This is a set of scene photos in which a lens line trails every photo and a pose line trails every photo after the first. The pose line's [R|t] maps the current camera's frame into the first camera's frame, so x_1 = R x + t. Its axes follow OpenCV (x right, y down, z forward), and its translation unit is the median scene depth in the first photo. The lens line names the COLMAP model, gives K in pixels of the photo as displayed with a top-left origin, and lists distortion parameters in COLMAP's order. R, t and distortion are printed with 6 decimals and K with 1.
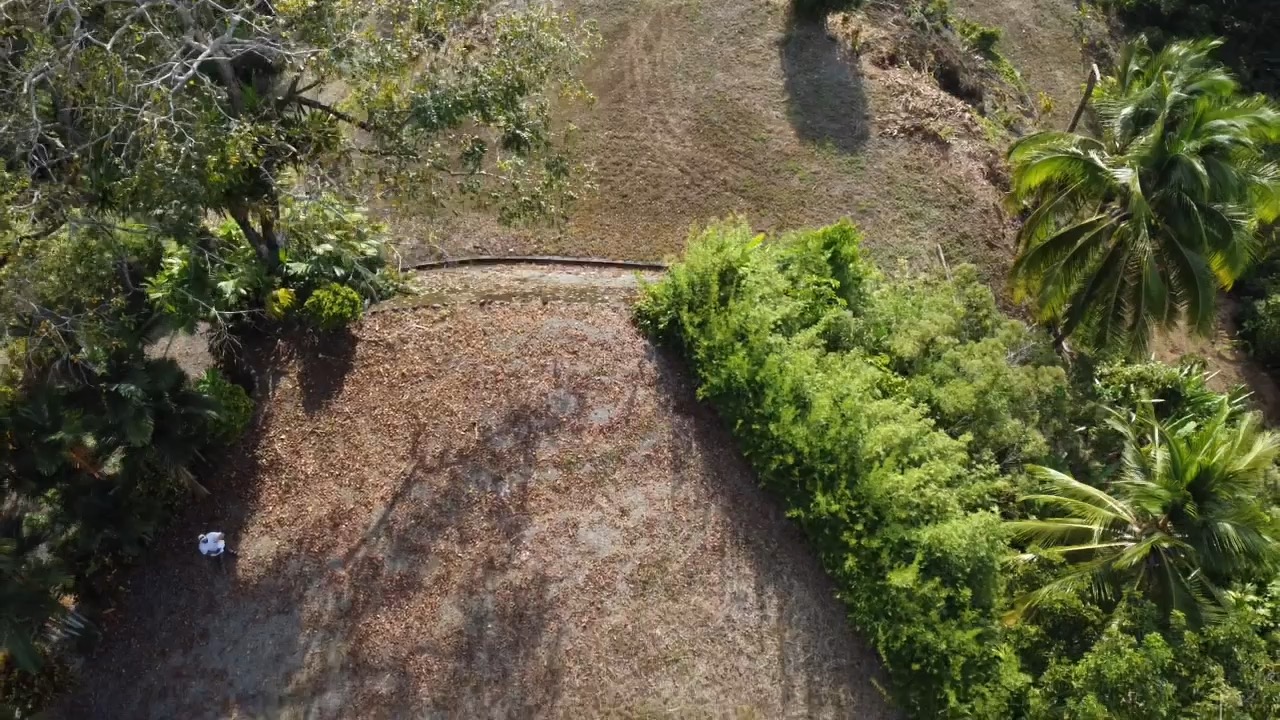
lens RADIAL K [[1234.5, 0, 662.1], [0, 1234.5, 427.7], [0, 0, 1]] dist [0.545230, -1.755679]
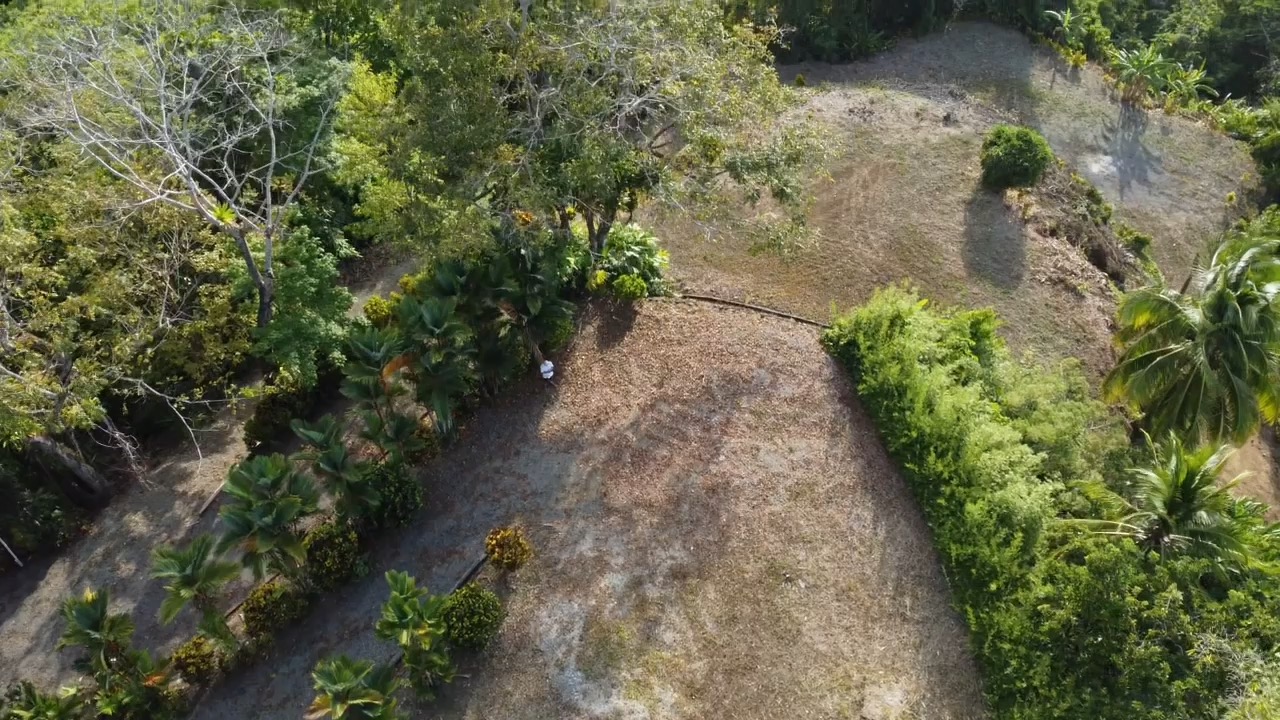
lens RADIAL K [[1177.0, 0, 640.0], [0, 1177.0, 360.0], [0, 0, 1]] dist [0.308654, -0.814584]
pose [[0.964800, 0.211541, -0.156239, -0.006972], [-0.234544, 0.960870, -0.147368, 0.192800], [0.118951, 0.178826, 0.976664, -0.363197]]
